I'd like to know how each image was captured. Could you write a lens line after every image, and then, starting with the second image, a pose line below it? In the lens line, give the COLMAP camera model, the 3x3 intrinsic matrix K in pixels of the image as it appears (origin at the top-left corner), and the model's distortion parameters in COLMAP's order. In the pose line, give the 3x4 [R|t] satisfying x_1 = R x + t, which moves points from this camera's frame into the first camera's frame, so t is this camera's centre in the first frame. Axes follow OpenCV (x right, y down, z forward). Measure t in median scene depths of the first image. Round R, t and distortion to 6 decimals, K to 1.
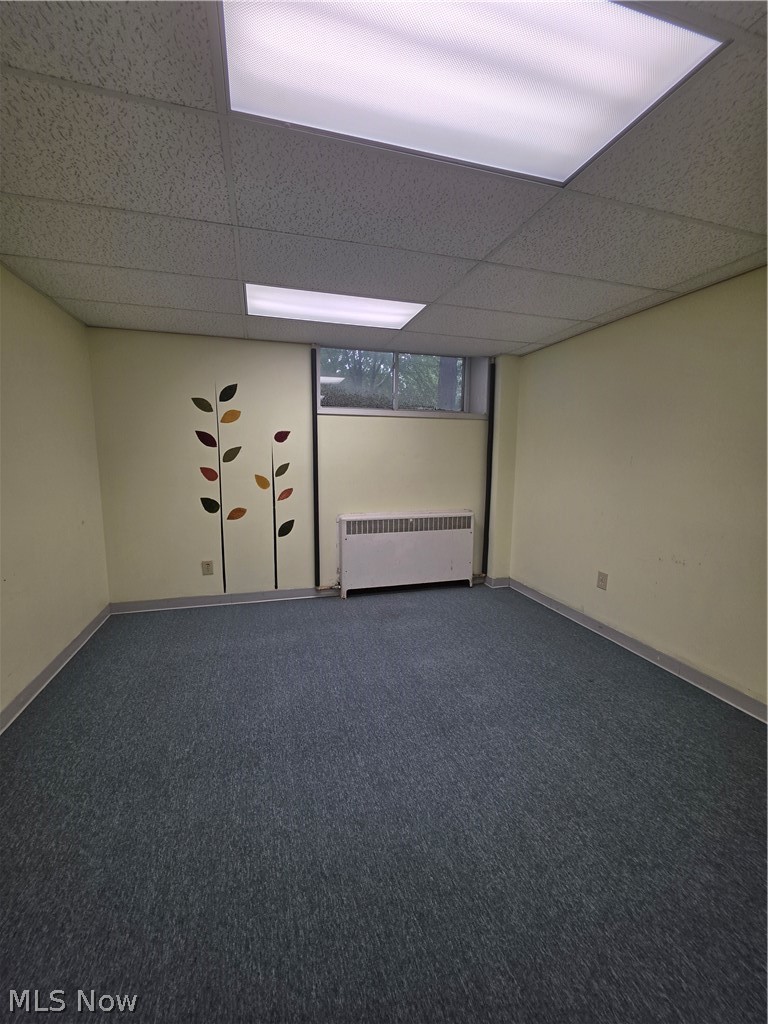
lens RADIAL K [[412.1, 0, 383.2], [0, 412.1, 511.4], [0, 0, 1]] dist [-0.000433, -0.000029]
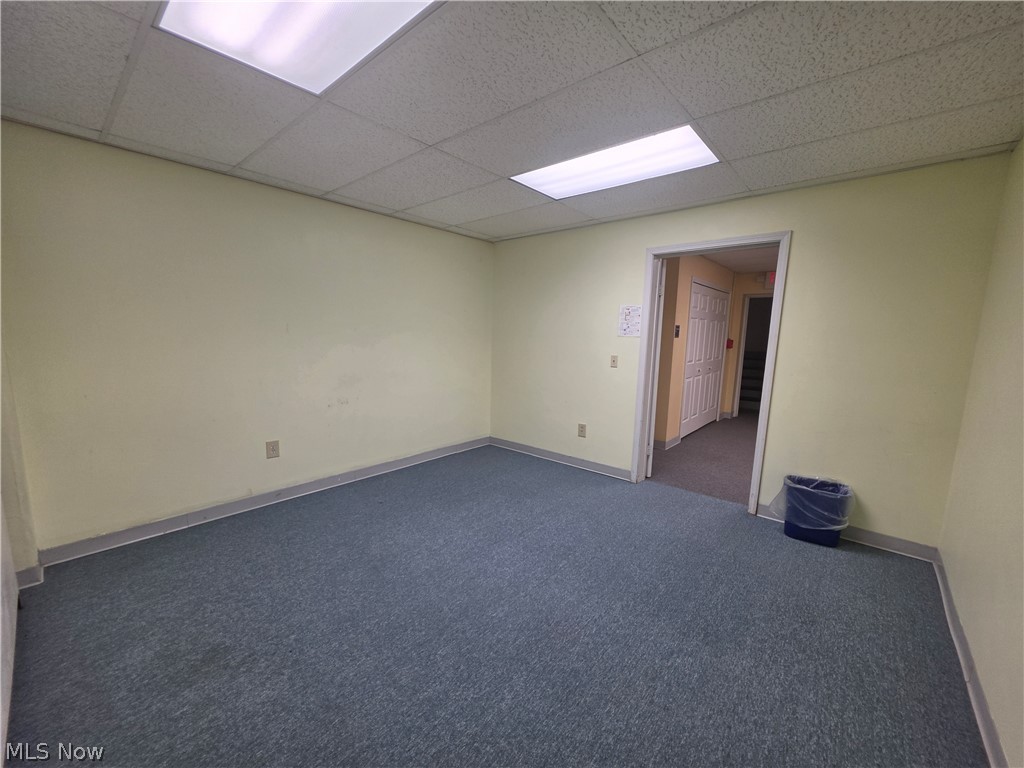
lens RADIAL K [[412.1, 0, 508.1], [0, 412.1, 385.9], [0, 0, 1]] dist [-0.000433, -0.000029]
pose [[-0.536146, -0.128361, 0.834309, -0.701208], [0.091877, 0.973625, 0.208837, -0.162836], [-0.839110, 0.188621, -0.510212, 1.225250]]
